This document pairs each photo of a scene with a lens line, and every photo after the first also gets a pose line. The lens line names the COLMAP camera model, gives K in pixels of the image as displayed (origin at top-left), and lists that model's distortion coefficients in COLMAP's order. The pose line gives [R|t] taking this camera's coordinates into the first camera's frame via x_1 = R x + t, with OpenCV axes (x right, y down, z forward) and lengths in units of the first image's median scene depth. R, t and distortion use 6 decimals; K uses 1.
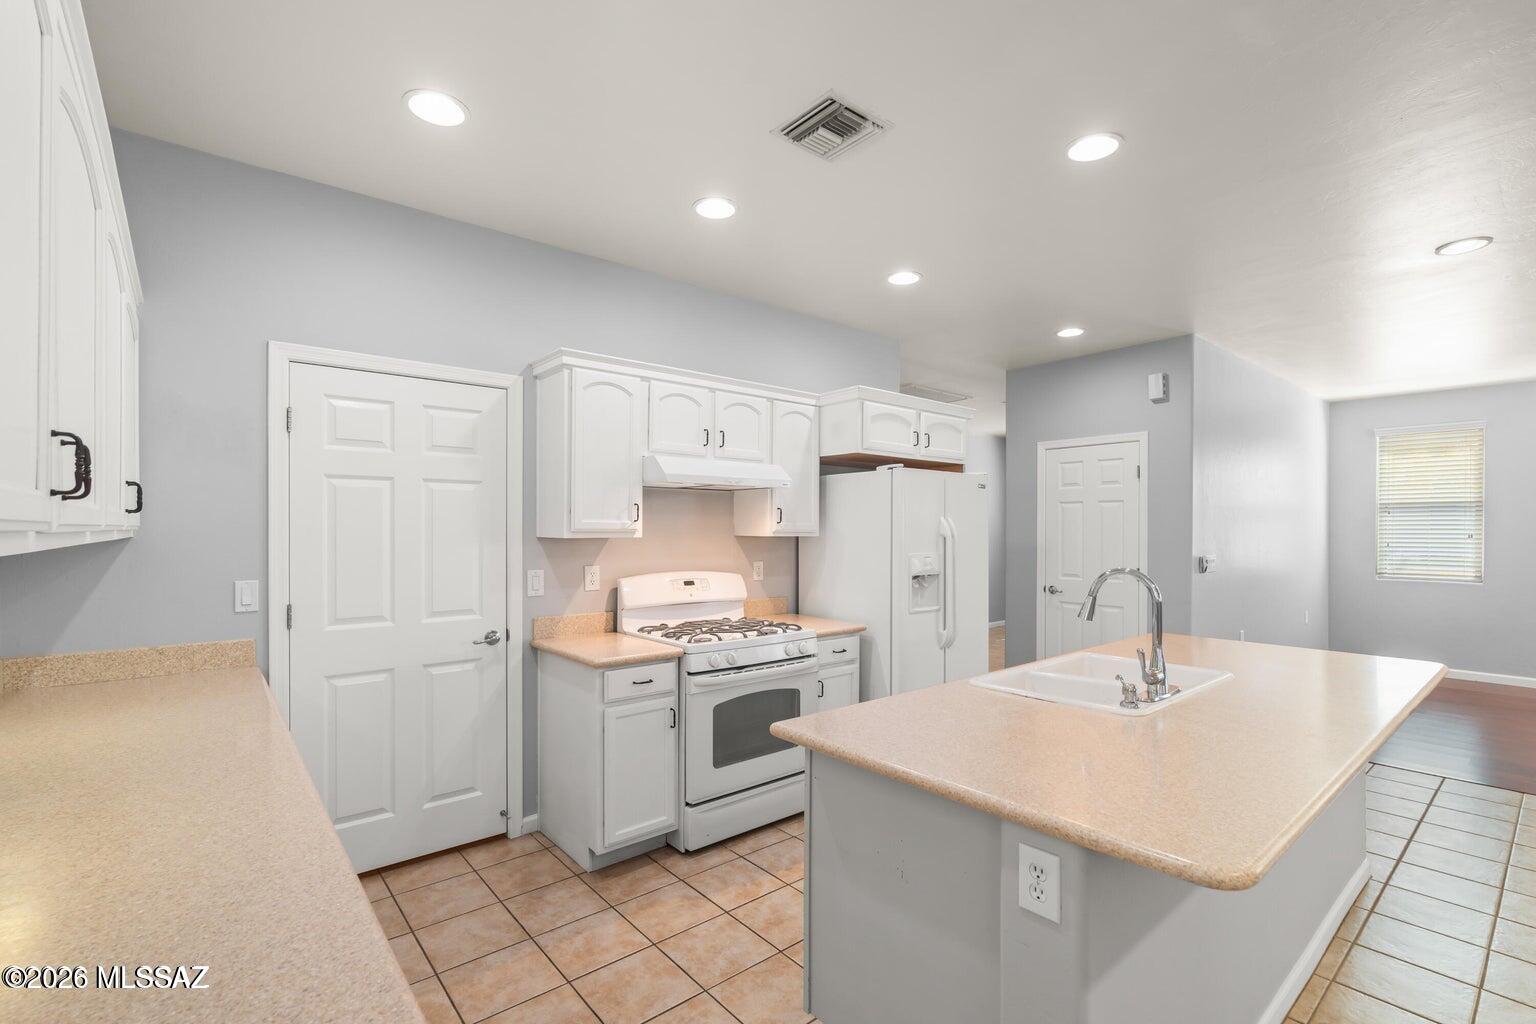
lens RADIAL K [[670.2, 0, 760.0], [0, 670.2, 532.0], [0, 0, 1]] dist [-0.018112, 0.001501]
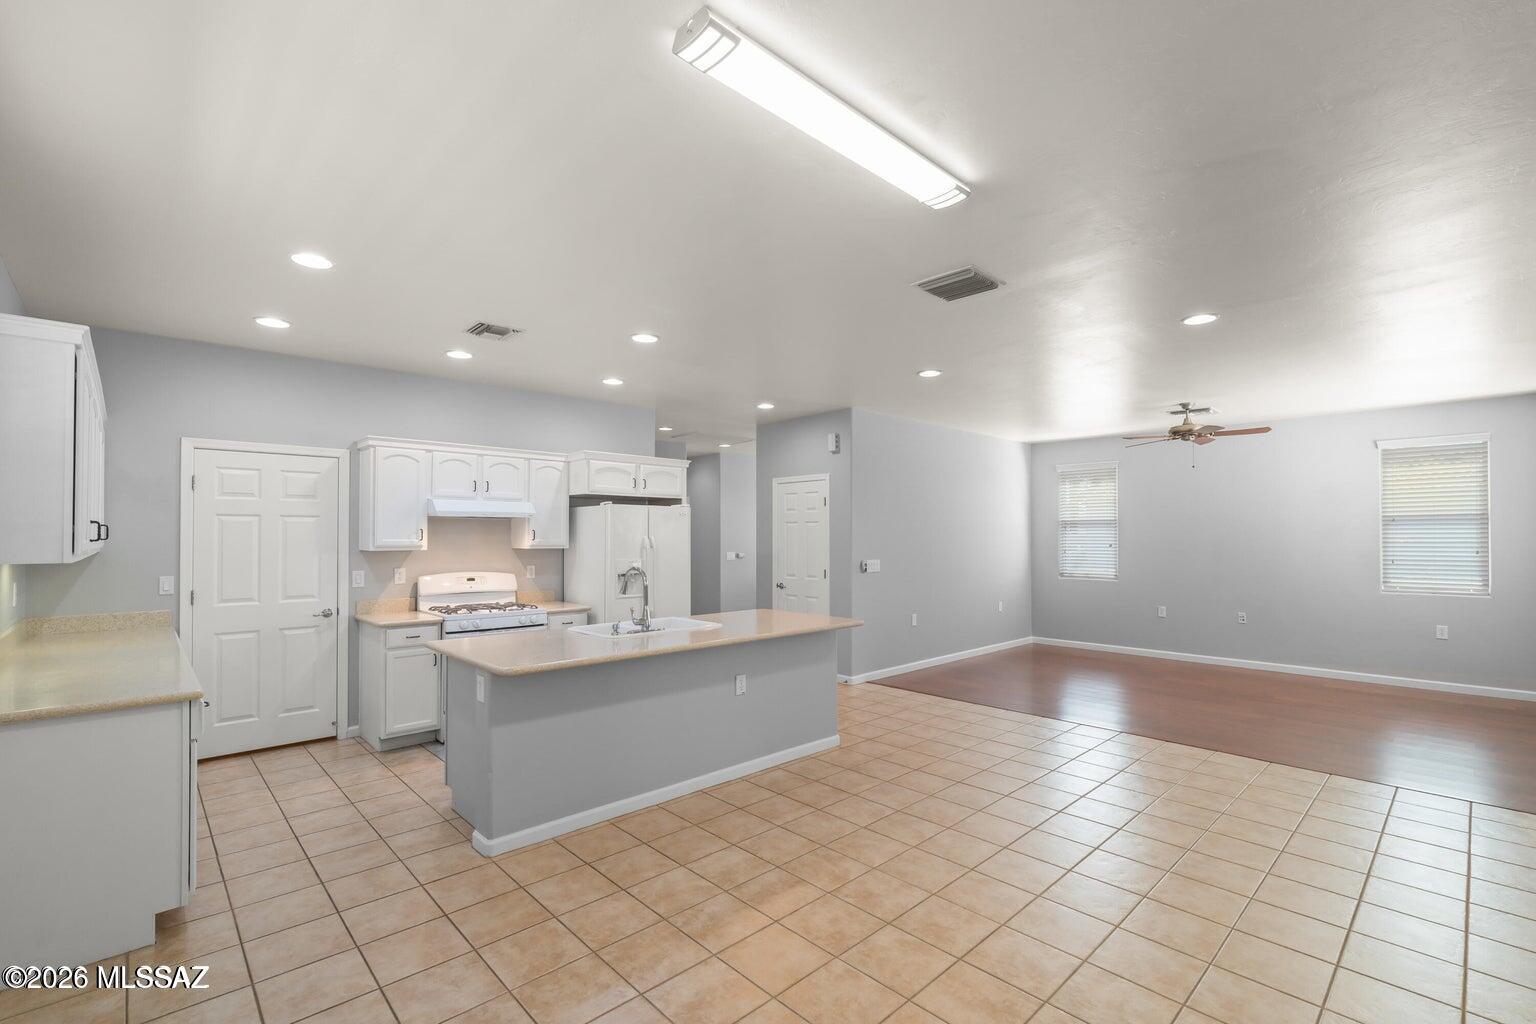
lens RADIAL K [[670.2, 0, 759.0], [0, 670.2, 528.3], [0, 0, 1]] dist [-0.018112, 0.001501]
pose [[0.998444, -0.001467, 0.055752, 0.525398], [0.002375, 0.999866, -0.016211, -0.016220], [-0.055721, 0.016319, 0.998313, -0.631466]]
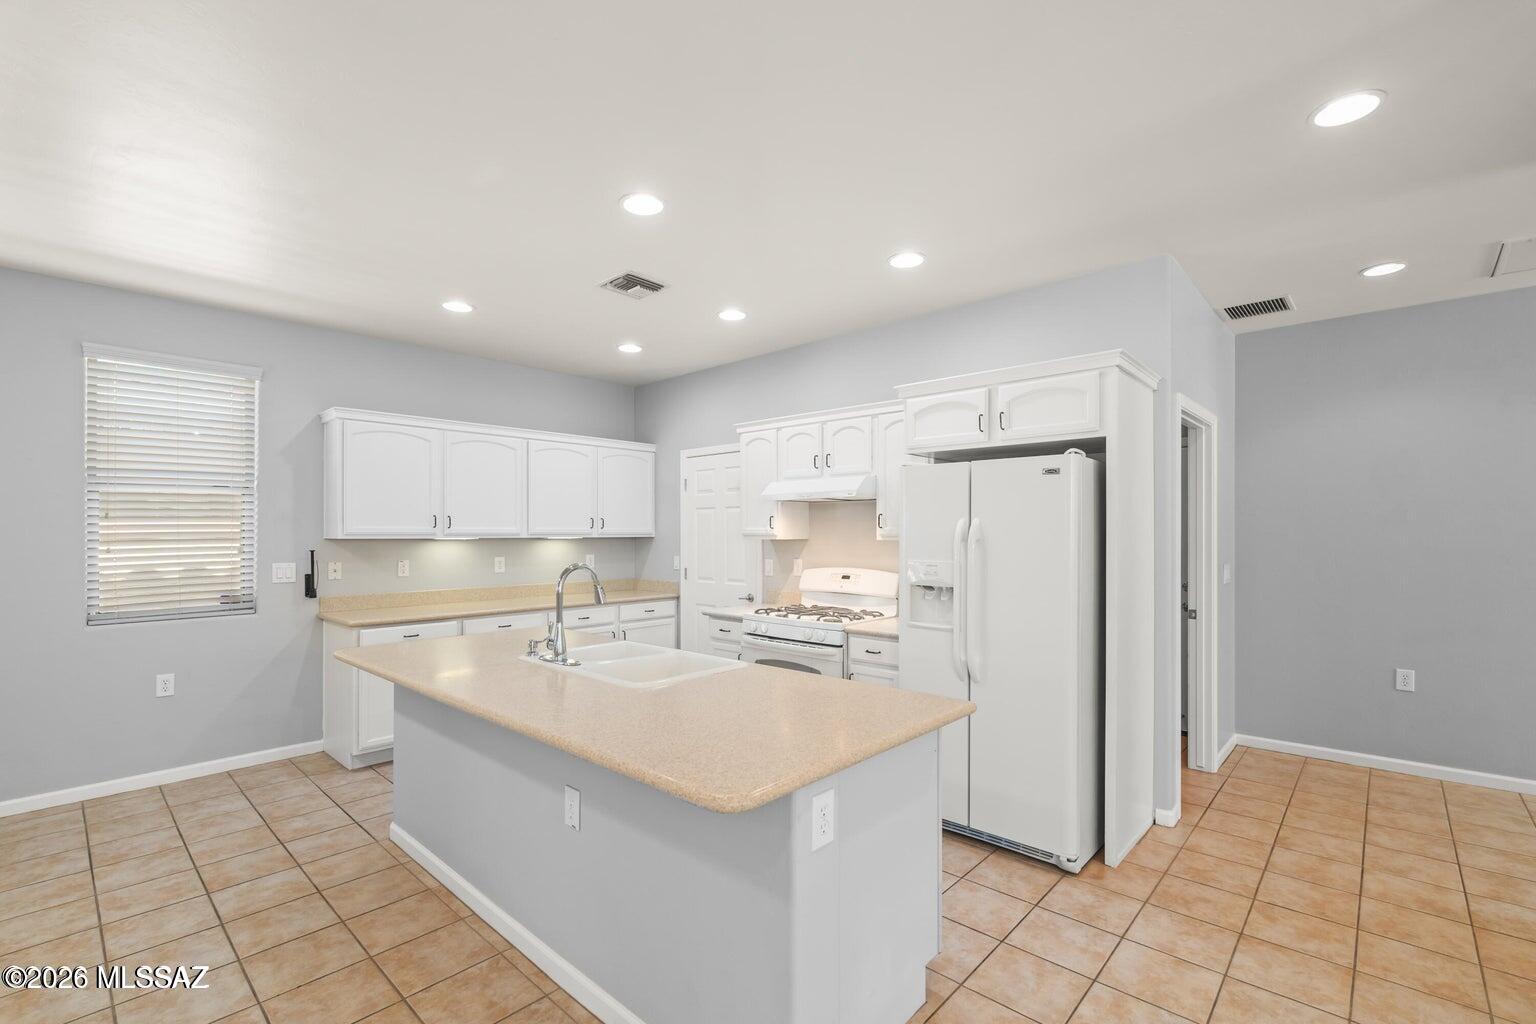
lens RADIAL K [[670.2, 0, 775.9], [0, 670.2, 527.8], [0, 0, 1]] dist [-0.018112, 0.001501]
pose [[0.149500, -0.008138, -0.988728, 1.241372], [-0.000488, 0.999965, -0.008304, -0.005125], [0.988762, 0.001724, 0.149490, 0.775315]]
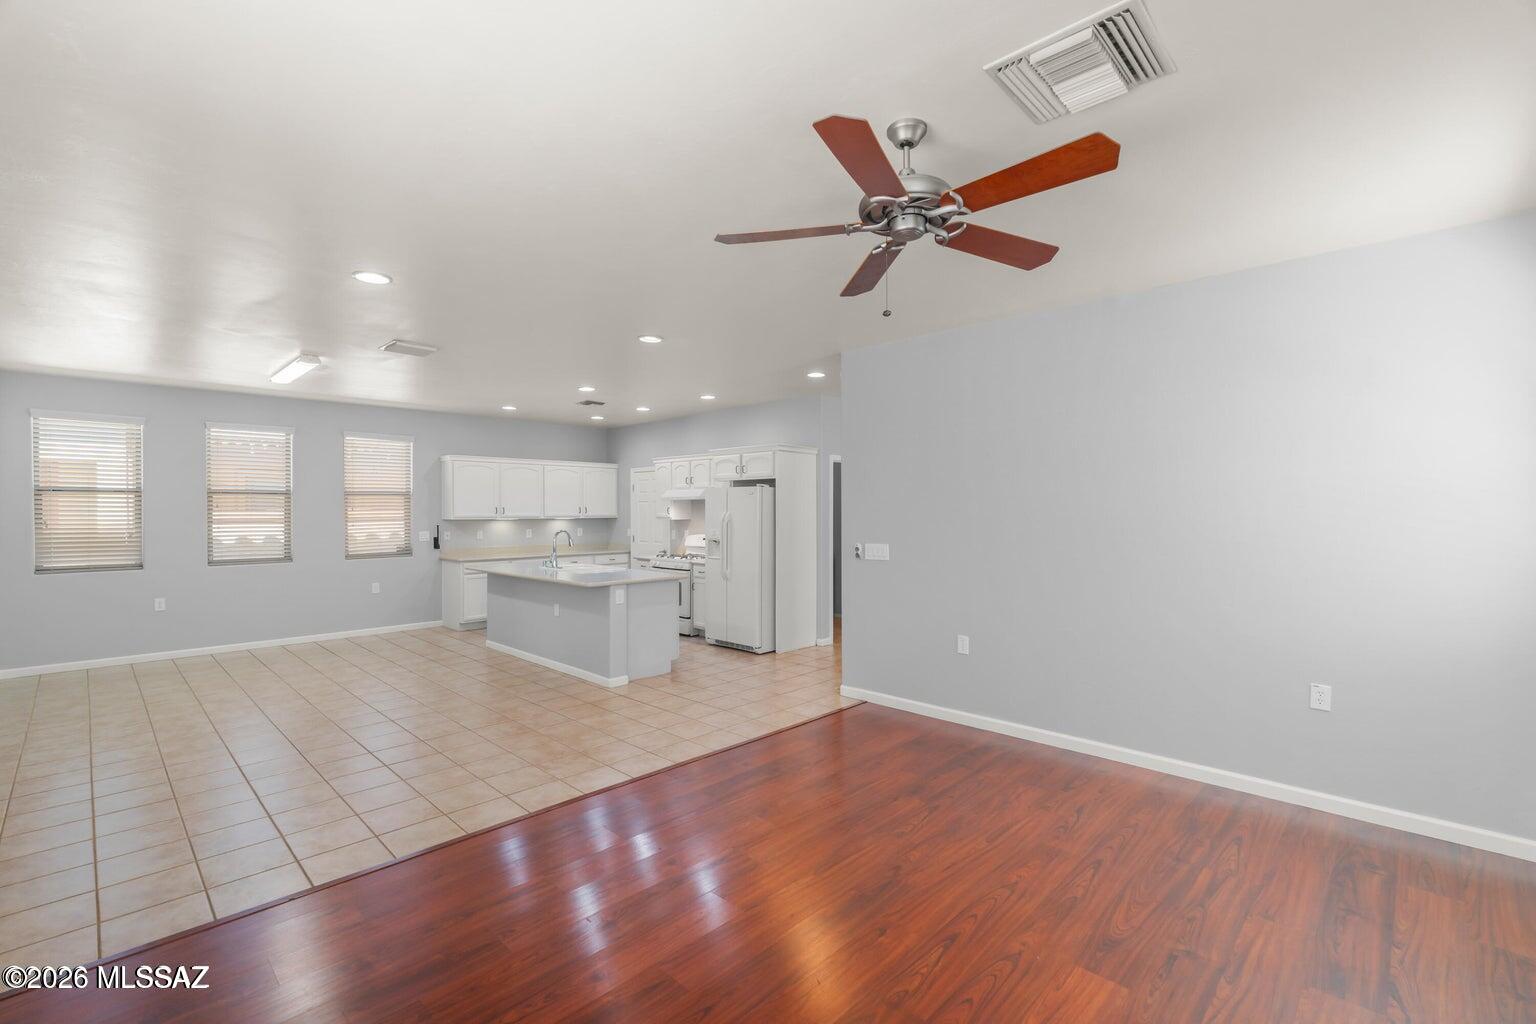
lens RADIAL K [[670.2, 0, 767.6], [0, 670.2, 510.9], [0, 0, 1]] dist [-0.018112, 0.001501]
pose [[0.112021, 0.000511, -0.993706, 2.614085], [0.000463, 1.000000, 0.000566, -0.029838], [0.993706, -0.000524, 0.112021, 1.077519]]
